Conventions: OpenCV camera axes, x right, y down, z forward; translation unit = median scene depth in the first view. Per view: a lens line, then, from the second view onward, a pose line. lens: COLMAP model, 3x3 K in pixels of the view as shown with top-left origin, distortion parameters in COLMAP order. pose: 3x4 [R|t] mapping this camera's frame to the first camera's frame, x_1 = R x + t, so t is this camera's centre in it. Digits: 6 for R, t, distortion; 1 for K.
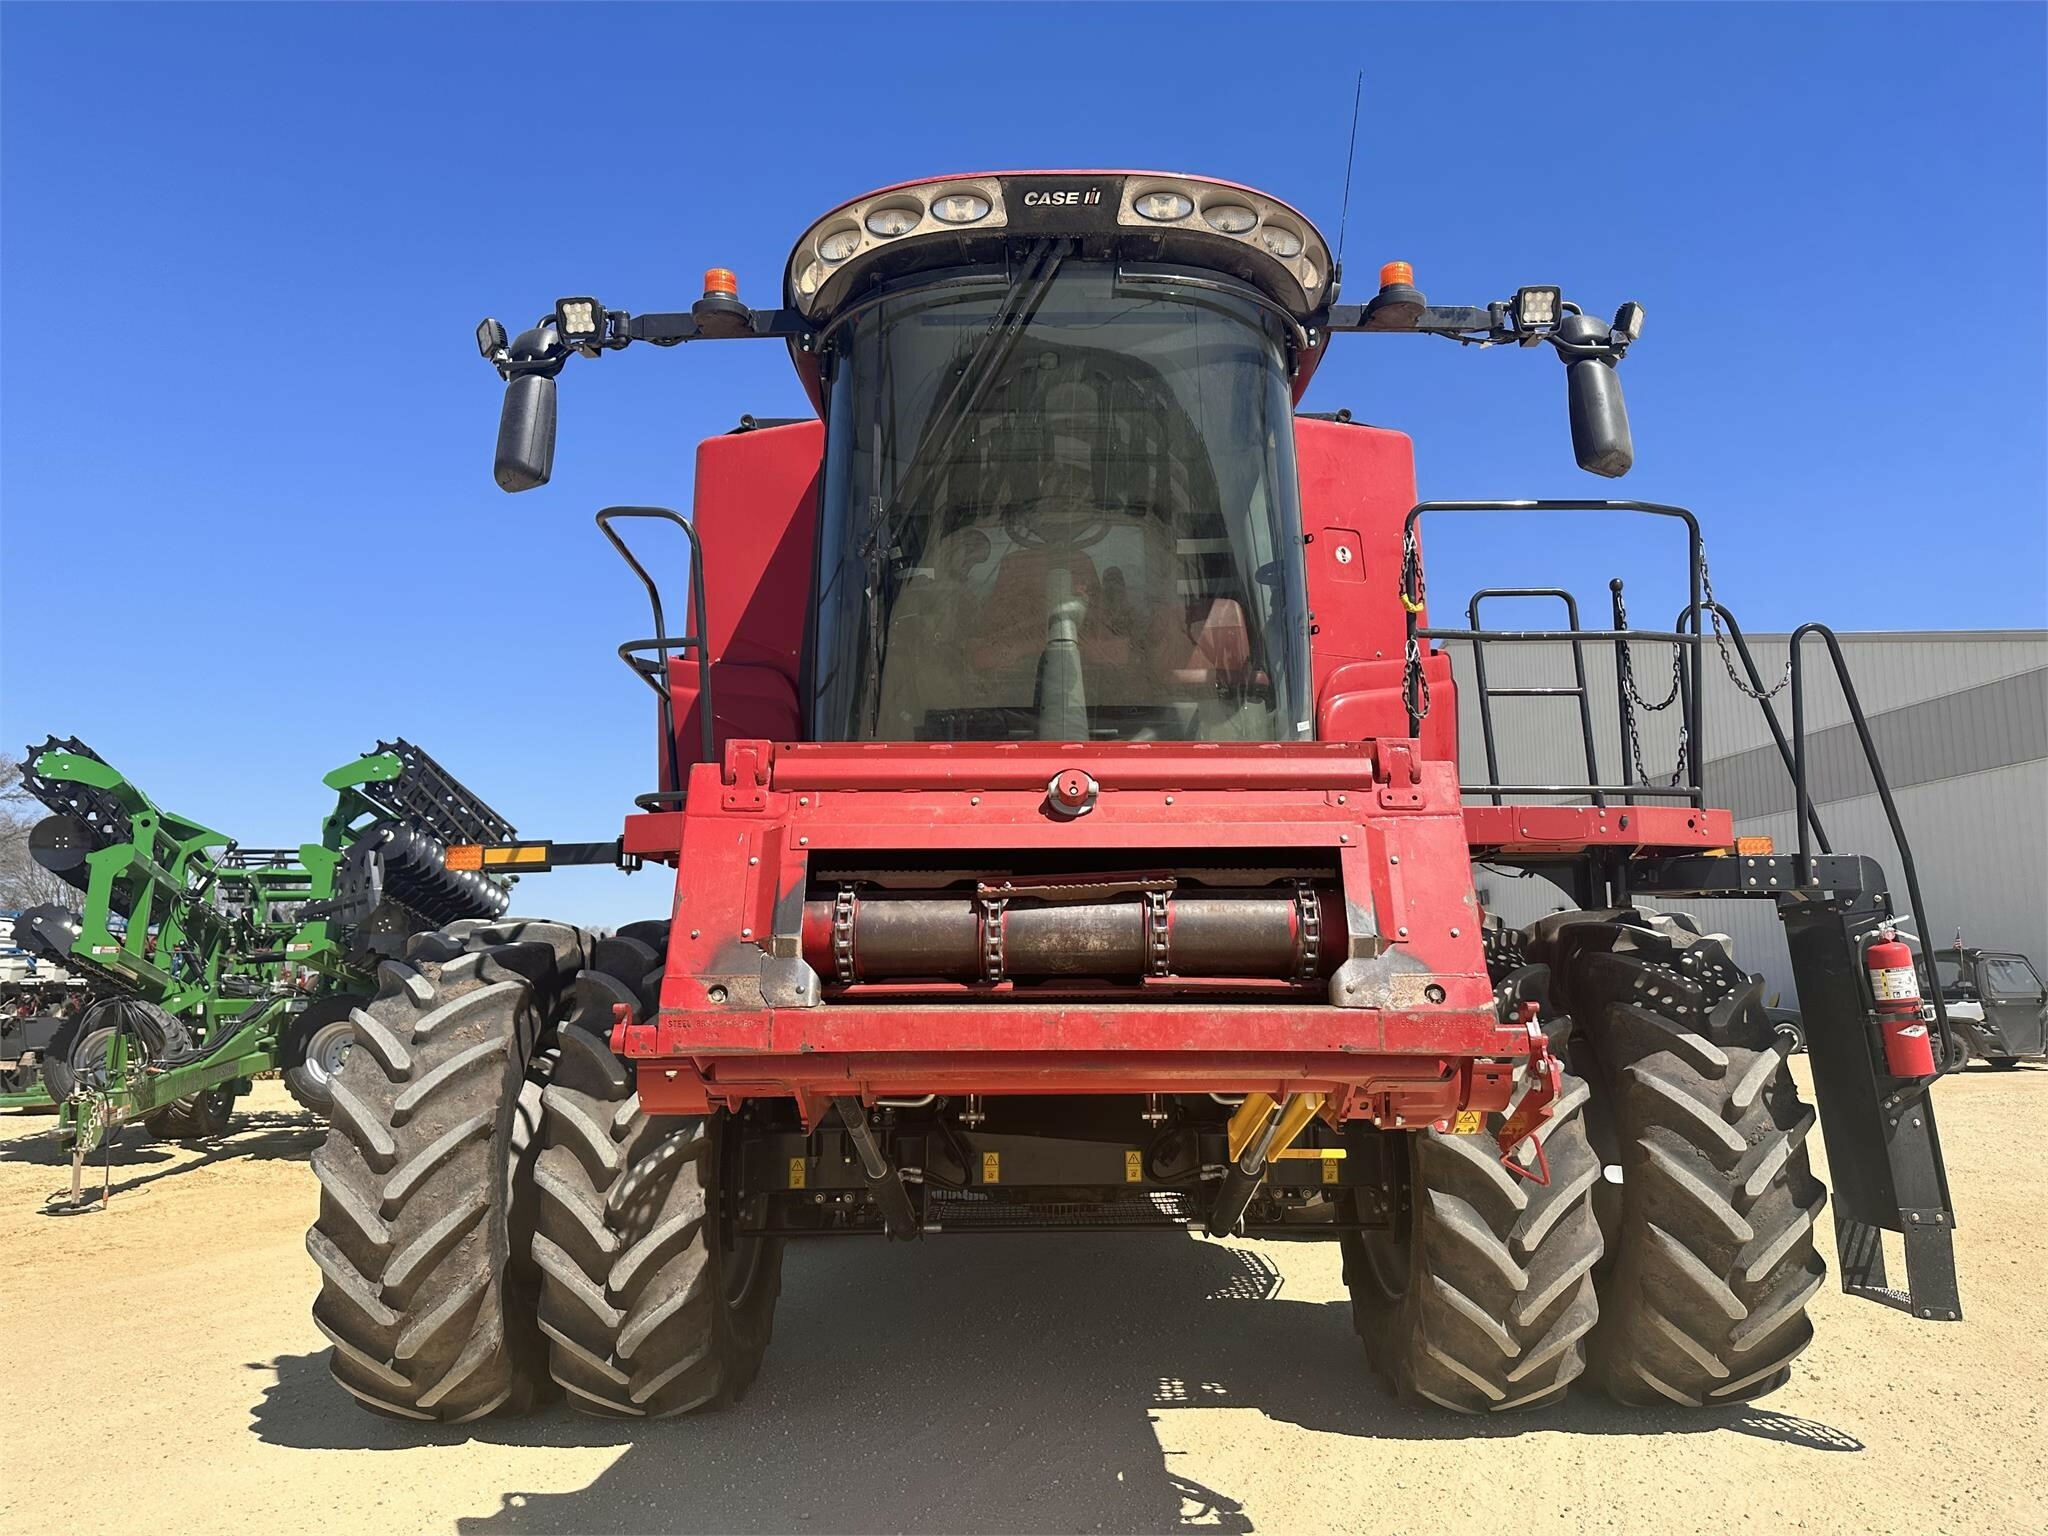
lens RADIAL K [[1444.0, 0, 1069.9], [0, 1444.0, 771.4], [0, 0, 1]] dist [0.006532, 0.000076]
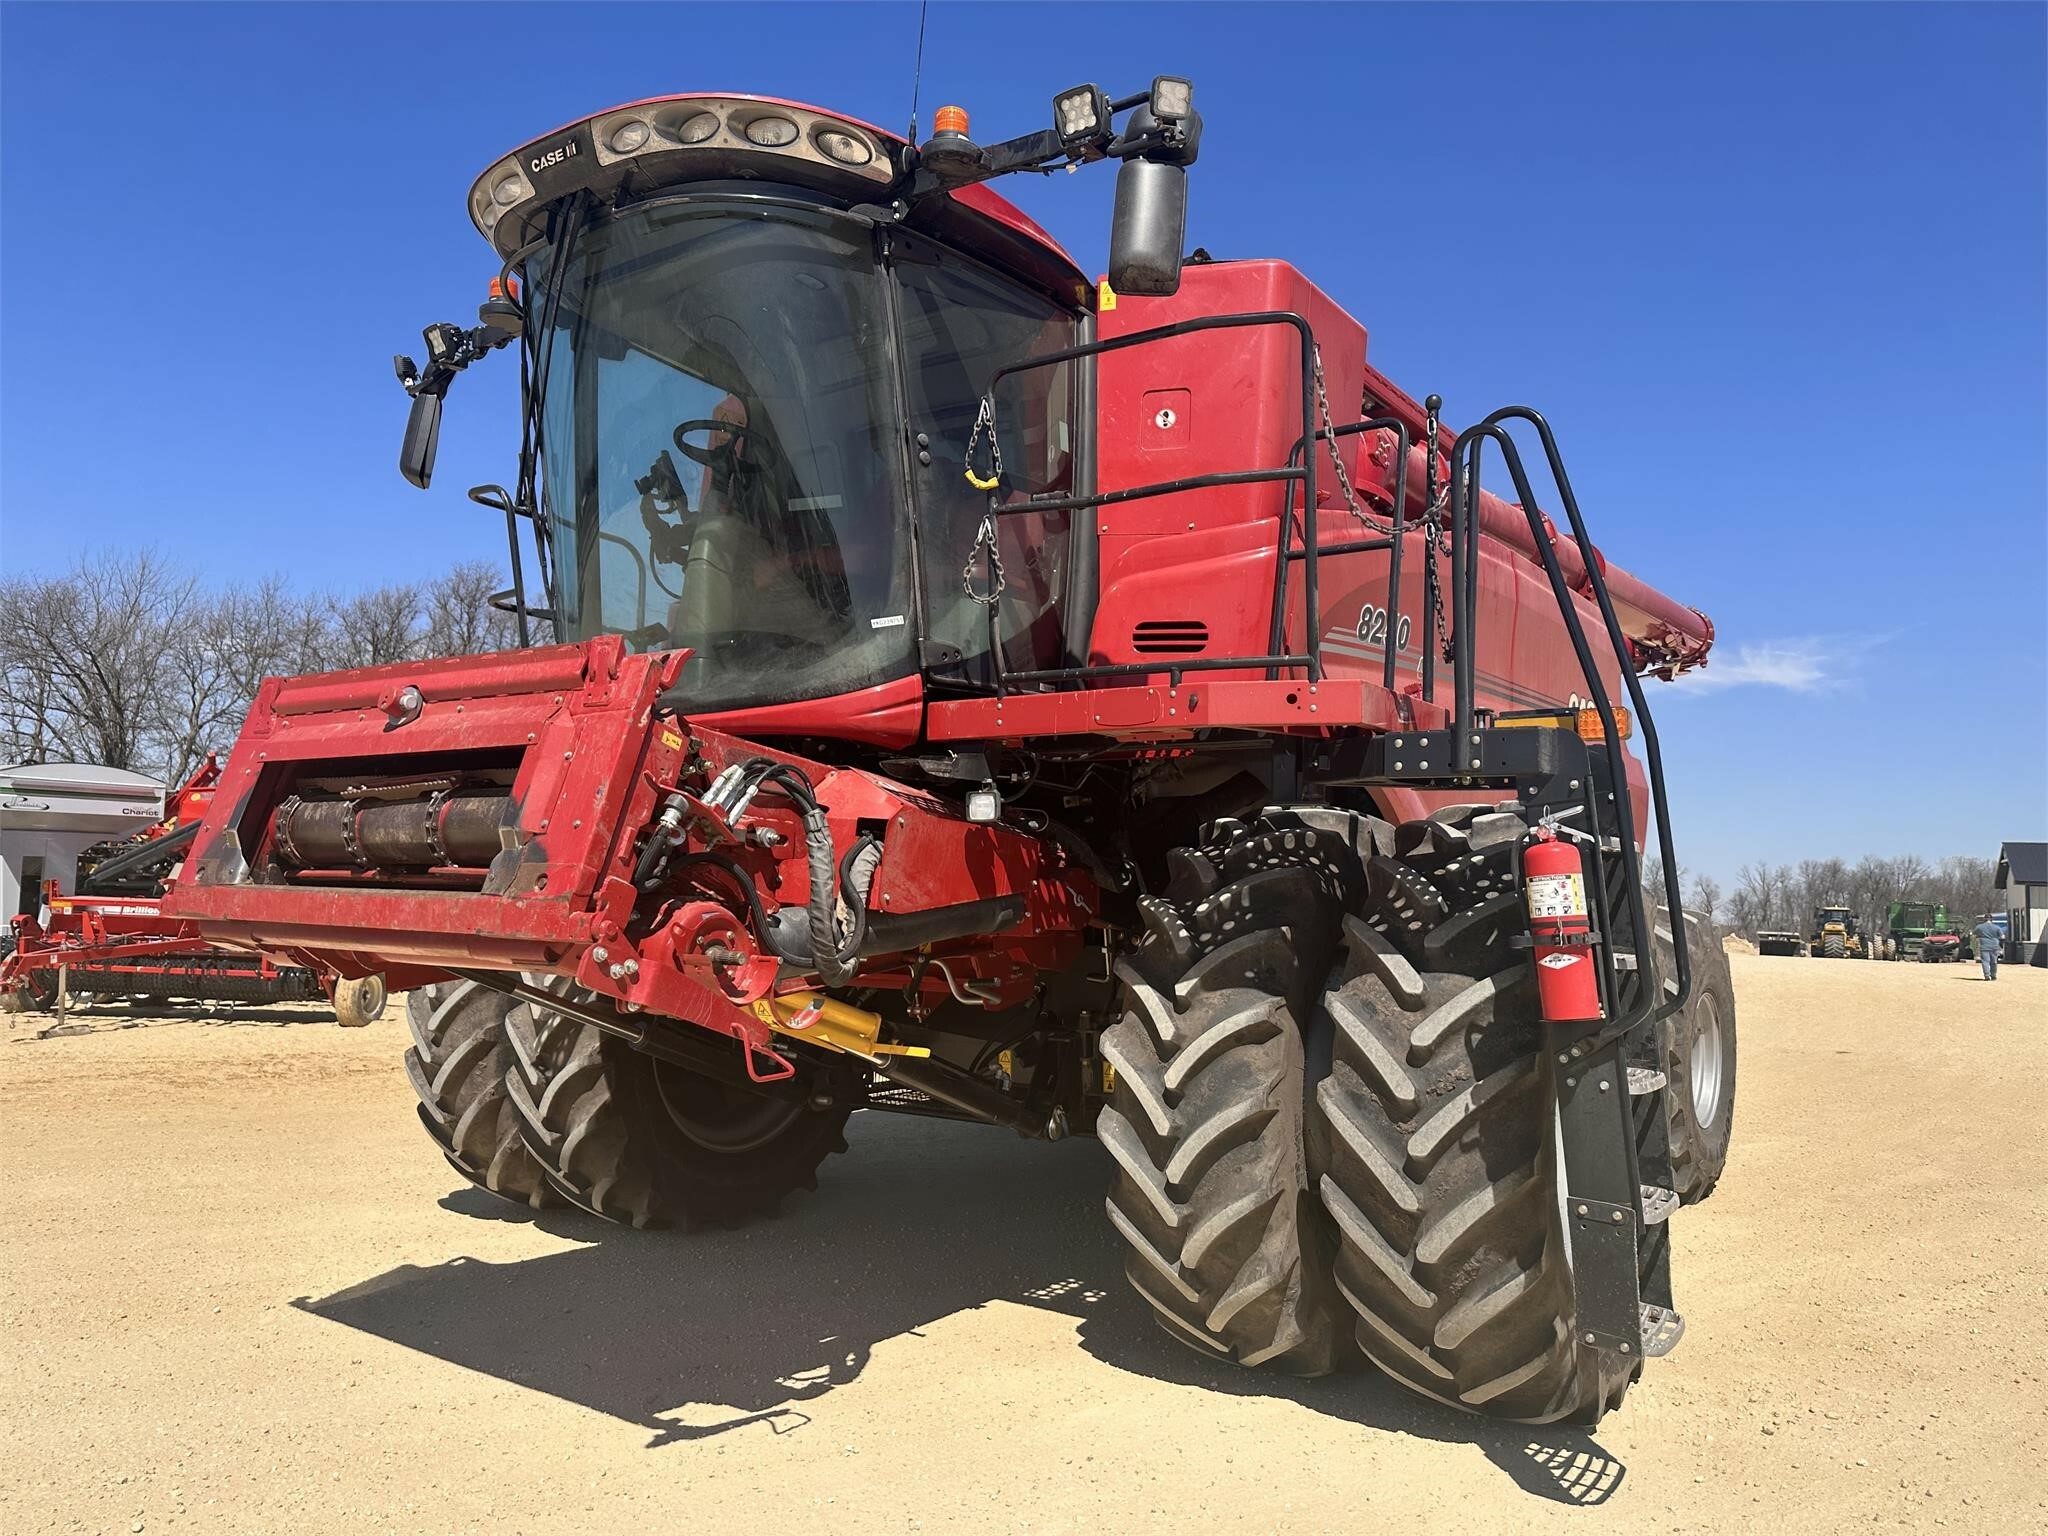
lens RADIAL K [[1424.7, 0, 1024.0], [0, 1424.7, 768.0], [0, 0, 1]] dist [0.066544, -0.084955]
pose [[0.820092, -0.026374, -0.571623, 0.779069], [0.060296, 0.997359, 0.040489, 0.033974], [0.569045, -0.067672, 0.819517, 0.245358]]
